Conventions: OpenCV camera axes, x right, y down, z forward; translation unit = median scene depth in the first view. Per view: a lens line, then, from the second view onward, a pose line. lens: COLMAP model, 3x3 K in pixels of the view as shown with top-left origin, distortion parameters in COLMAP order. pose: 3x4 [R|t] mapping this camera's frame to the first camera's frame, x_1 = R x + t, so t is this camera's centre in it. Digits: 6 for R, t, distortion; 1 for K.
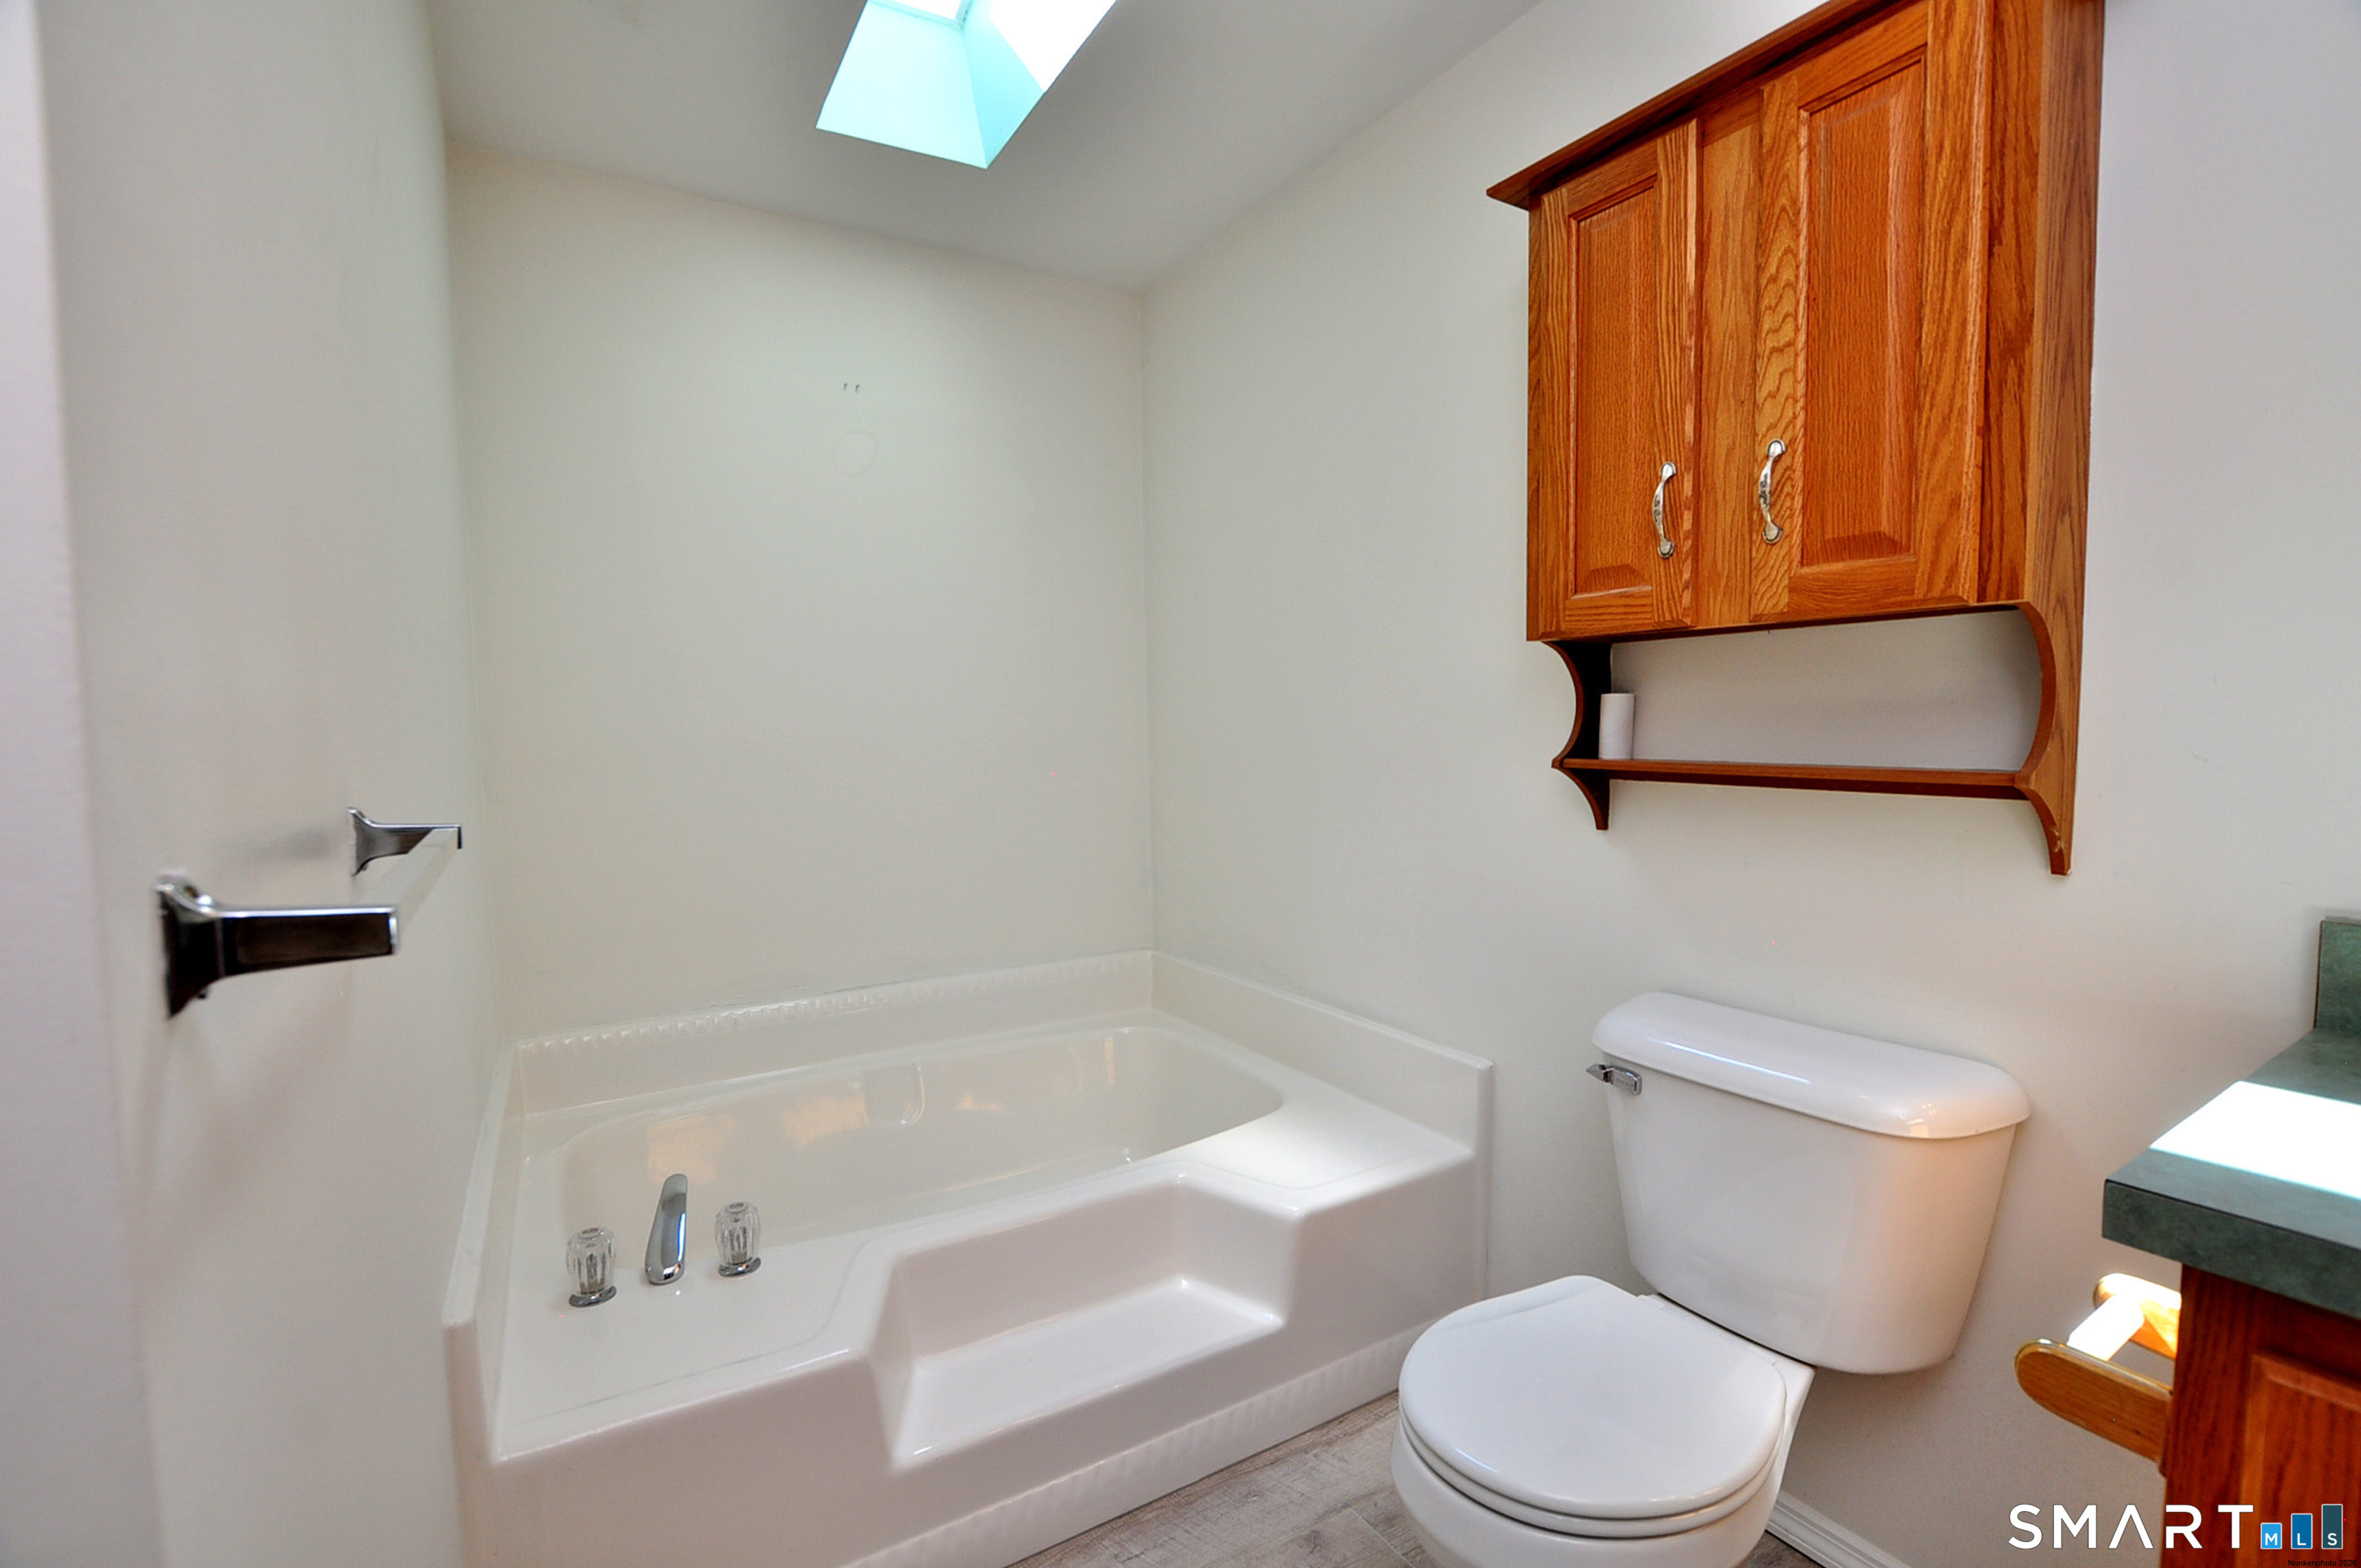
lens RADIAL K [[1040.4, 0, 1179.3], [0, 1040.4, 786.0], [0, 0, 1]] dist [-0.023350, -0.000190]
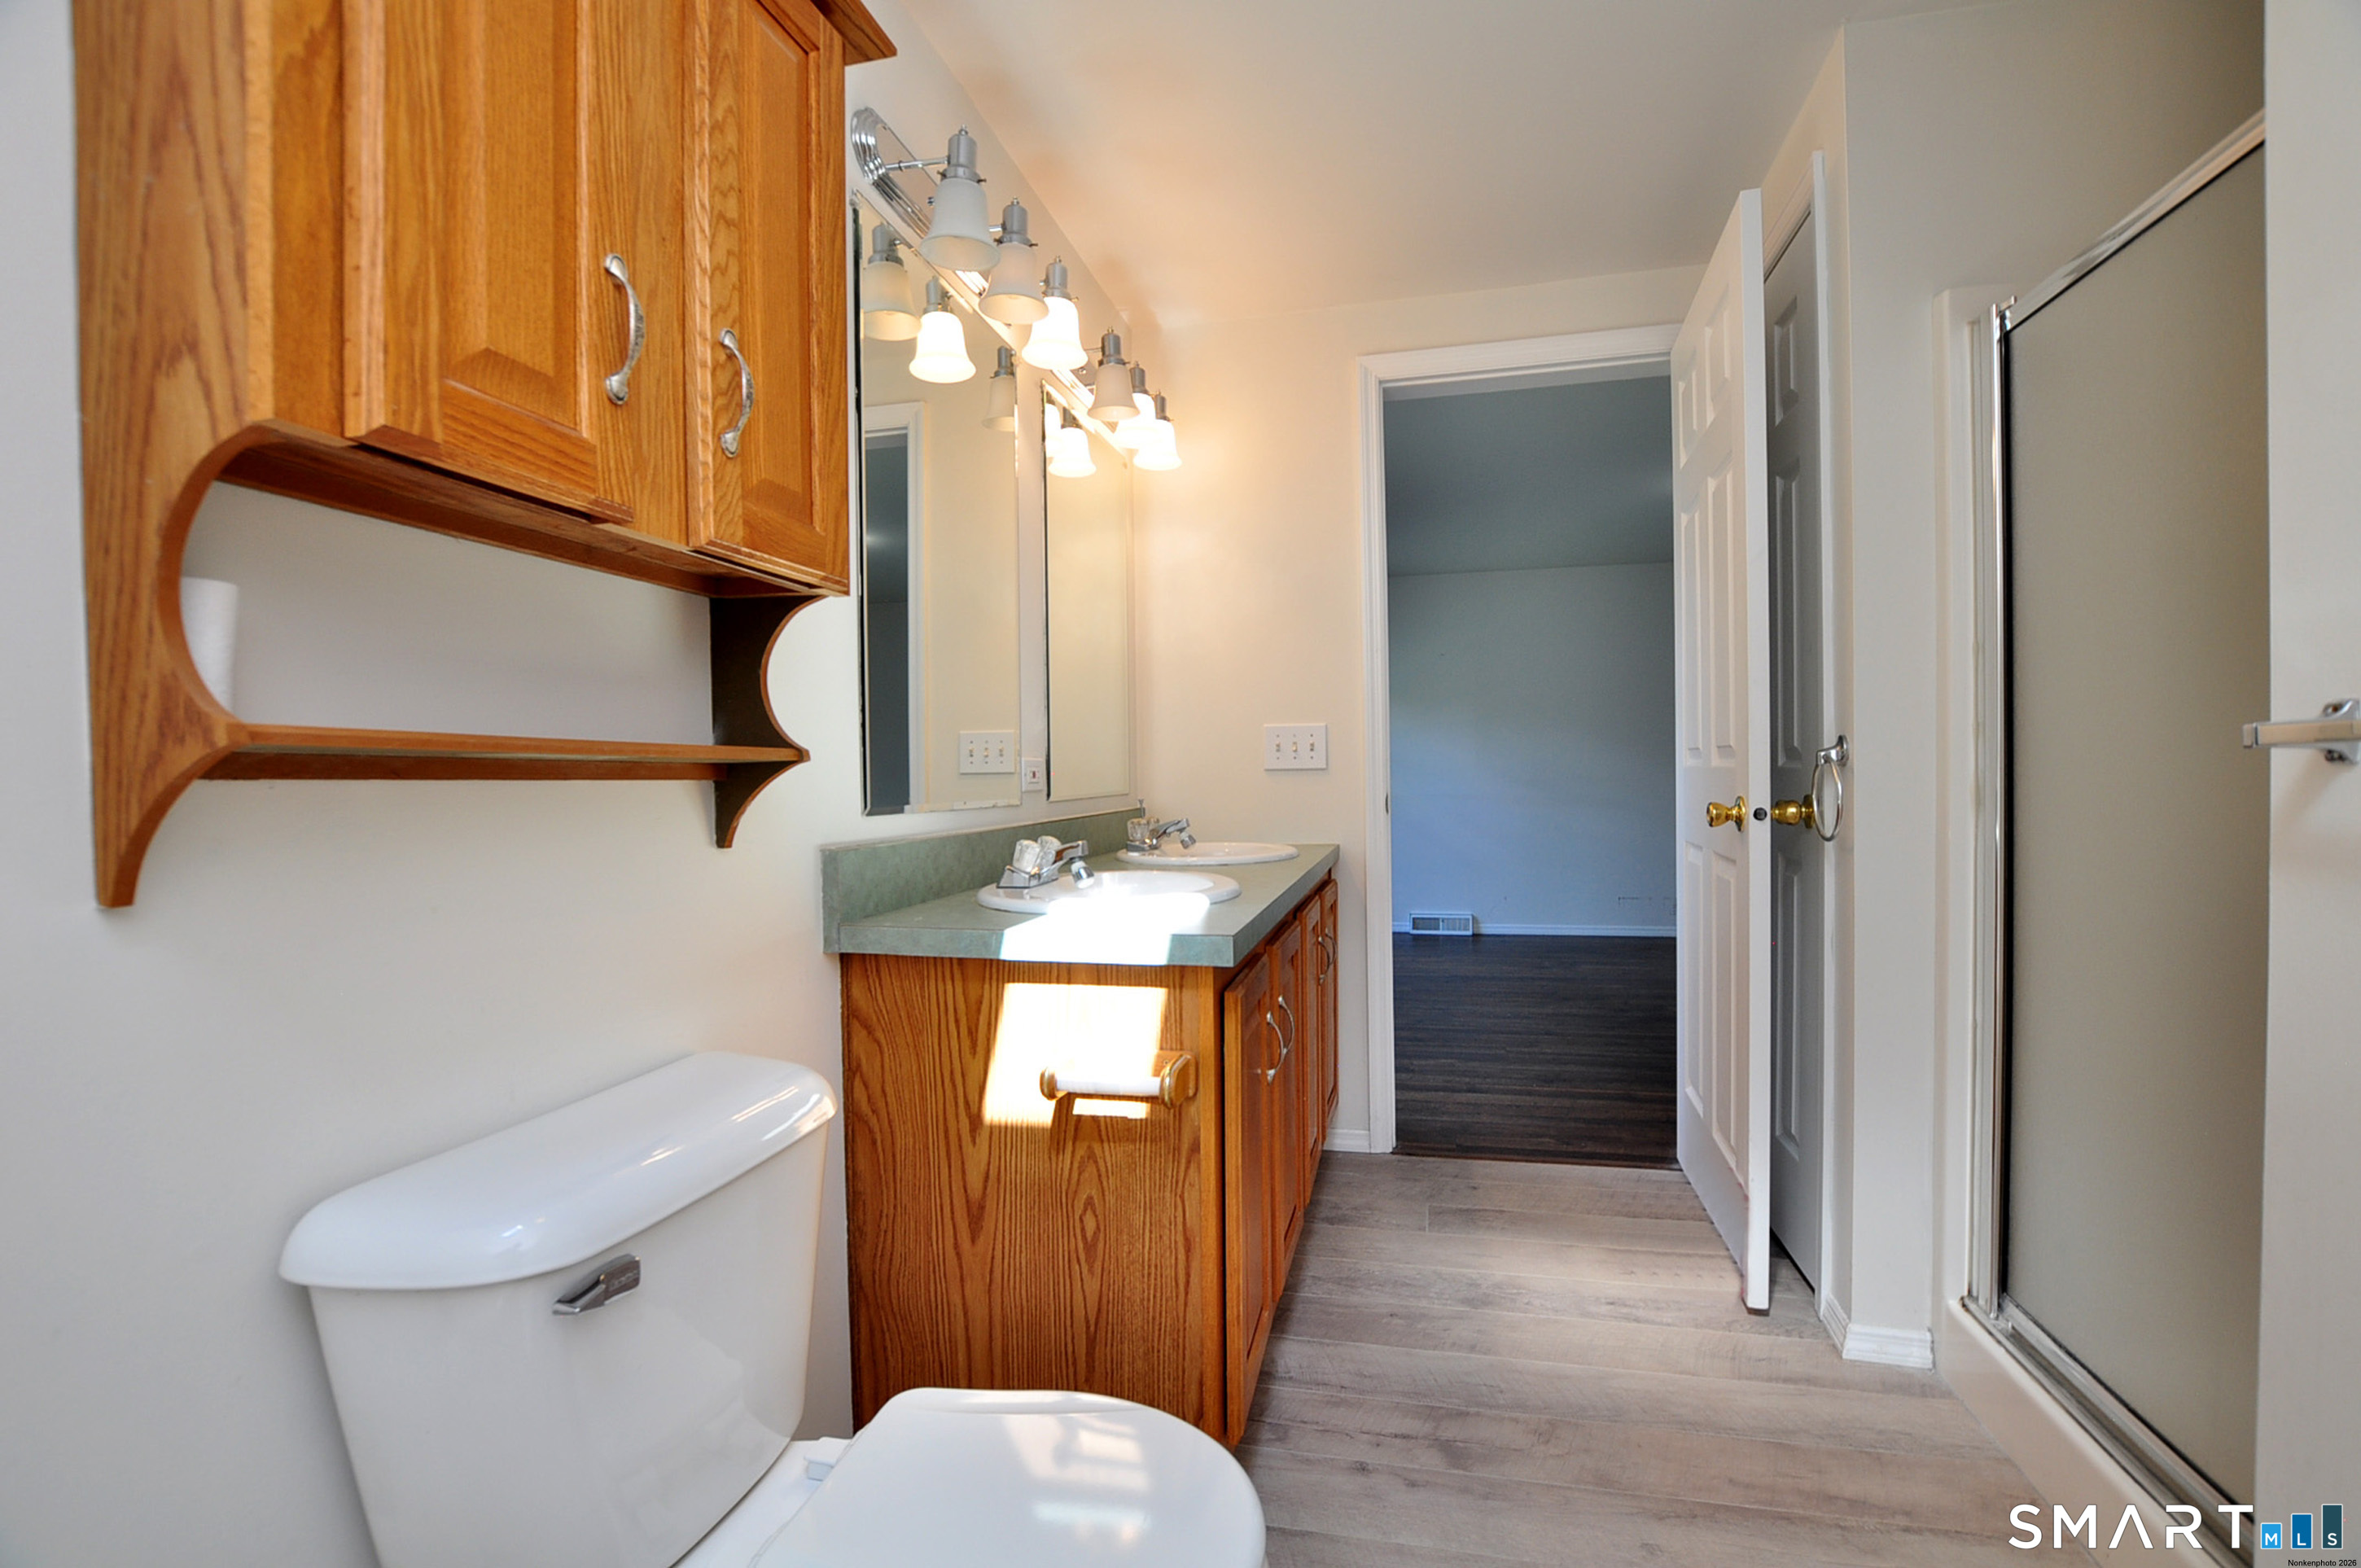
lens RADIAL K [[1040.4, 0, 1180.2], [0, 1040.4, 793.8], [0, 0, 1]] dist [-0.023350, -0.000190]
pose [[-0.705809, 0.009069, 0.708344, -0.227848], [0.064191, 0.996623, 0.051202, 0.005870], [-0.705487, 0.081608, -0.704008, 1.306051]]
